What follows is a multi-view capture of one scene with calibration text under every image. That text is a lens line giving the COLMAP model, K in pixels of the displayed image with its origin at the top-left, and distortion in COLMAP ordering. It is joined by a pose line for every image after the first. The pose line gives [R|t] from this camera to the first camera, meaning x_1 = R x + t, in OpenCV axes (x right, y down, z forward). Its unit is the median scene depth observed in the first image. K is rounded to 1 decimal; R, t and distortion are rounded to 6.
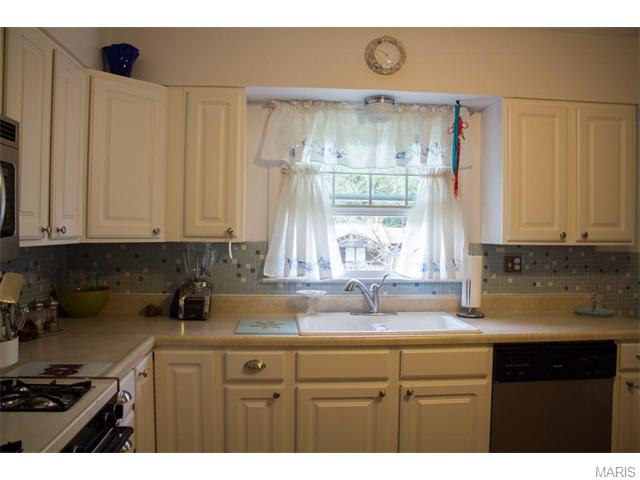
lens RADIAL K [[533.8, 0, 317.4], [0, 533.8, 236.0], [0, 0, 1]] dist [-0.151919, 0.118009]
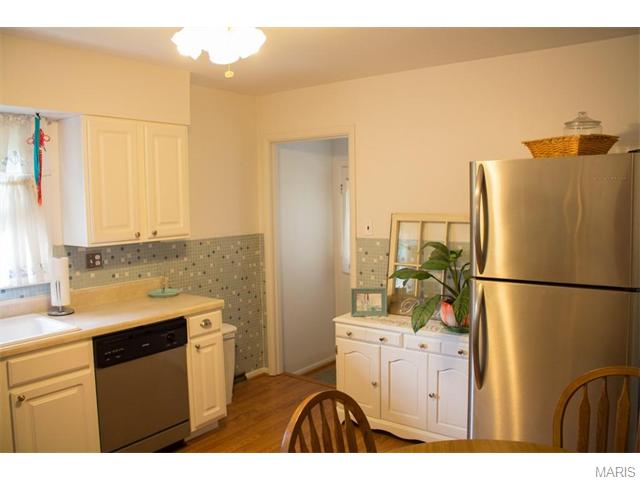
lens RADIAL K [[533.8, 0, 321.5], [0, 533.8, 237.1], [0, 0, 1]] dist [-0.151919, 0.118009]
pose [[0.668274, -0.081942, 0.739389, -0.129135], [0.031127, 0.996125, 0.082261, -0.077953], [-0.743264, -0.031958, 0.668235, -0.112550]]
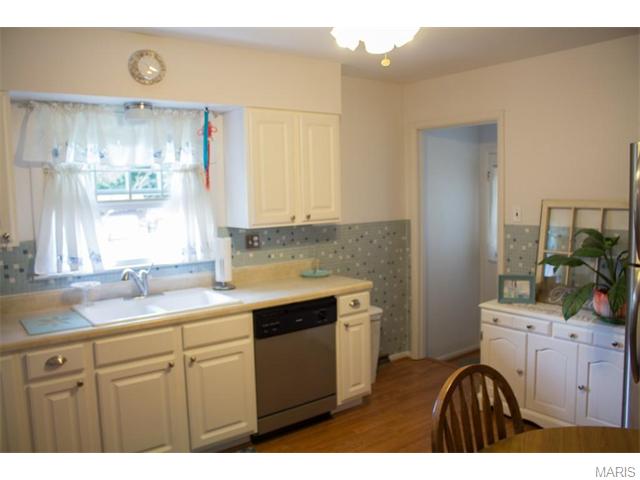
lens RADIAL K [[533.8, 0, 318.1], [0, 533.8, 238.9], [0, 0, 1]] dist [-0.151919, 0.118009]
pose [[0.841243, -0.082789, 0.534281, -0.170423], [0.038748, 0.994897, 0.093154, -0.066408], [-0.539267, -0.057663, 0.840158, -0.130155]]
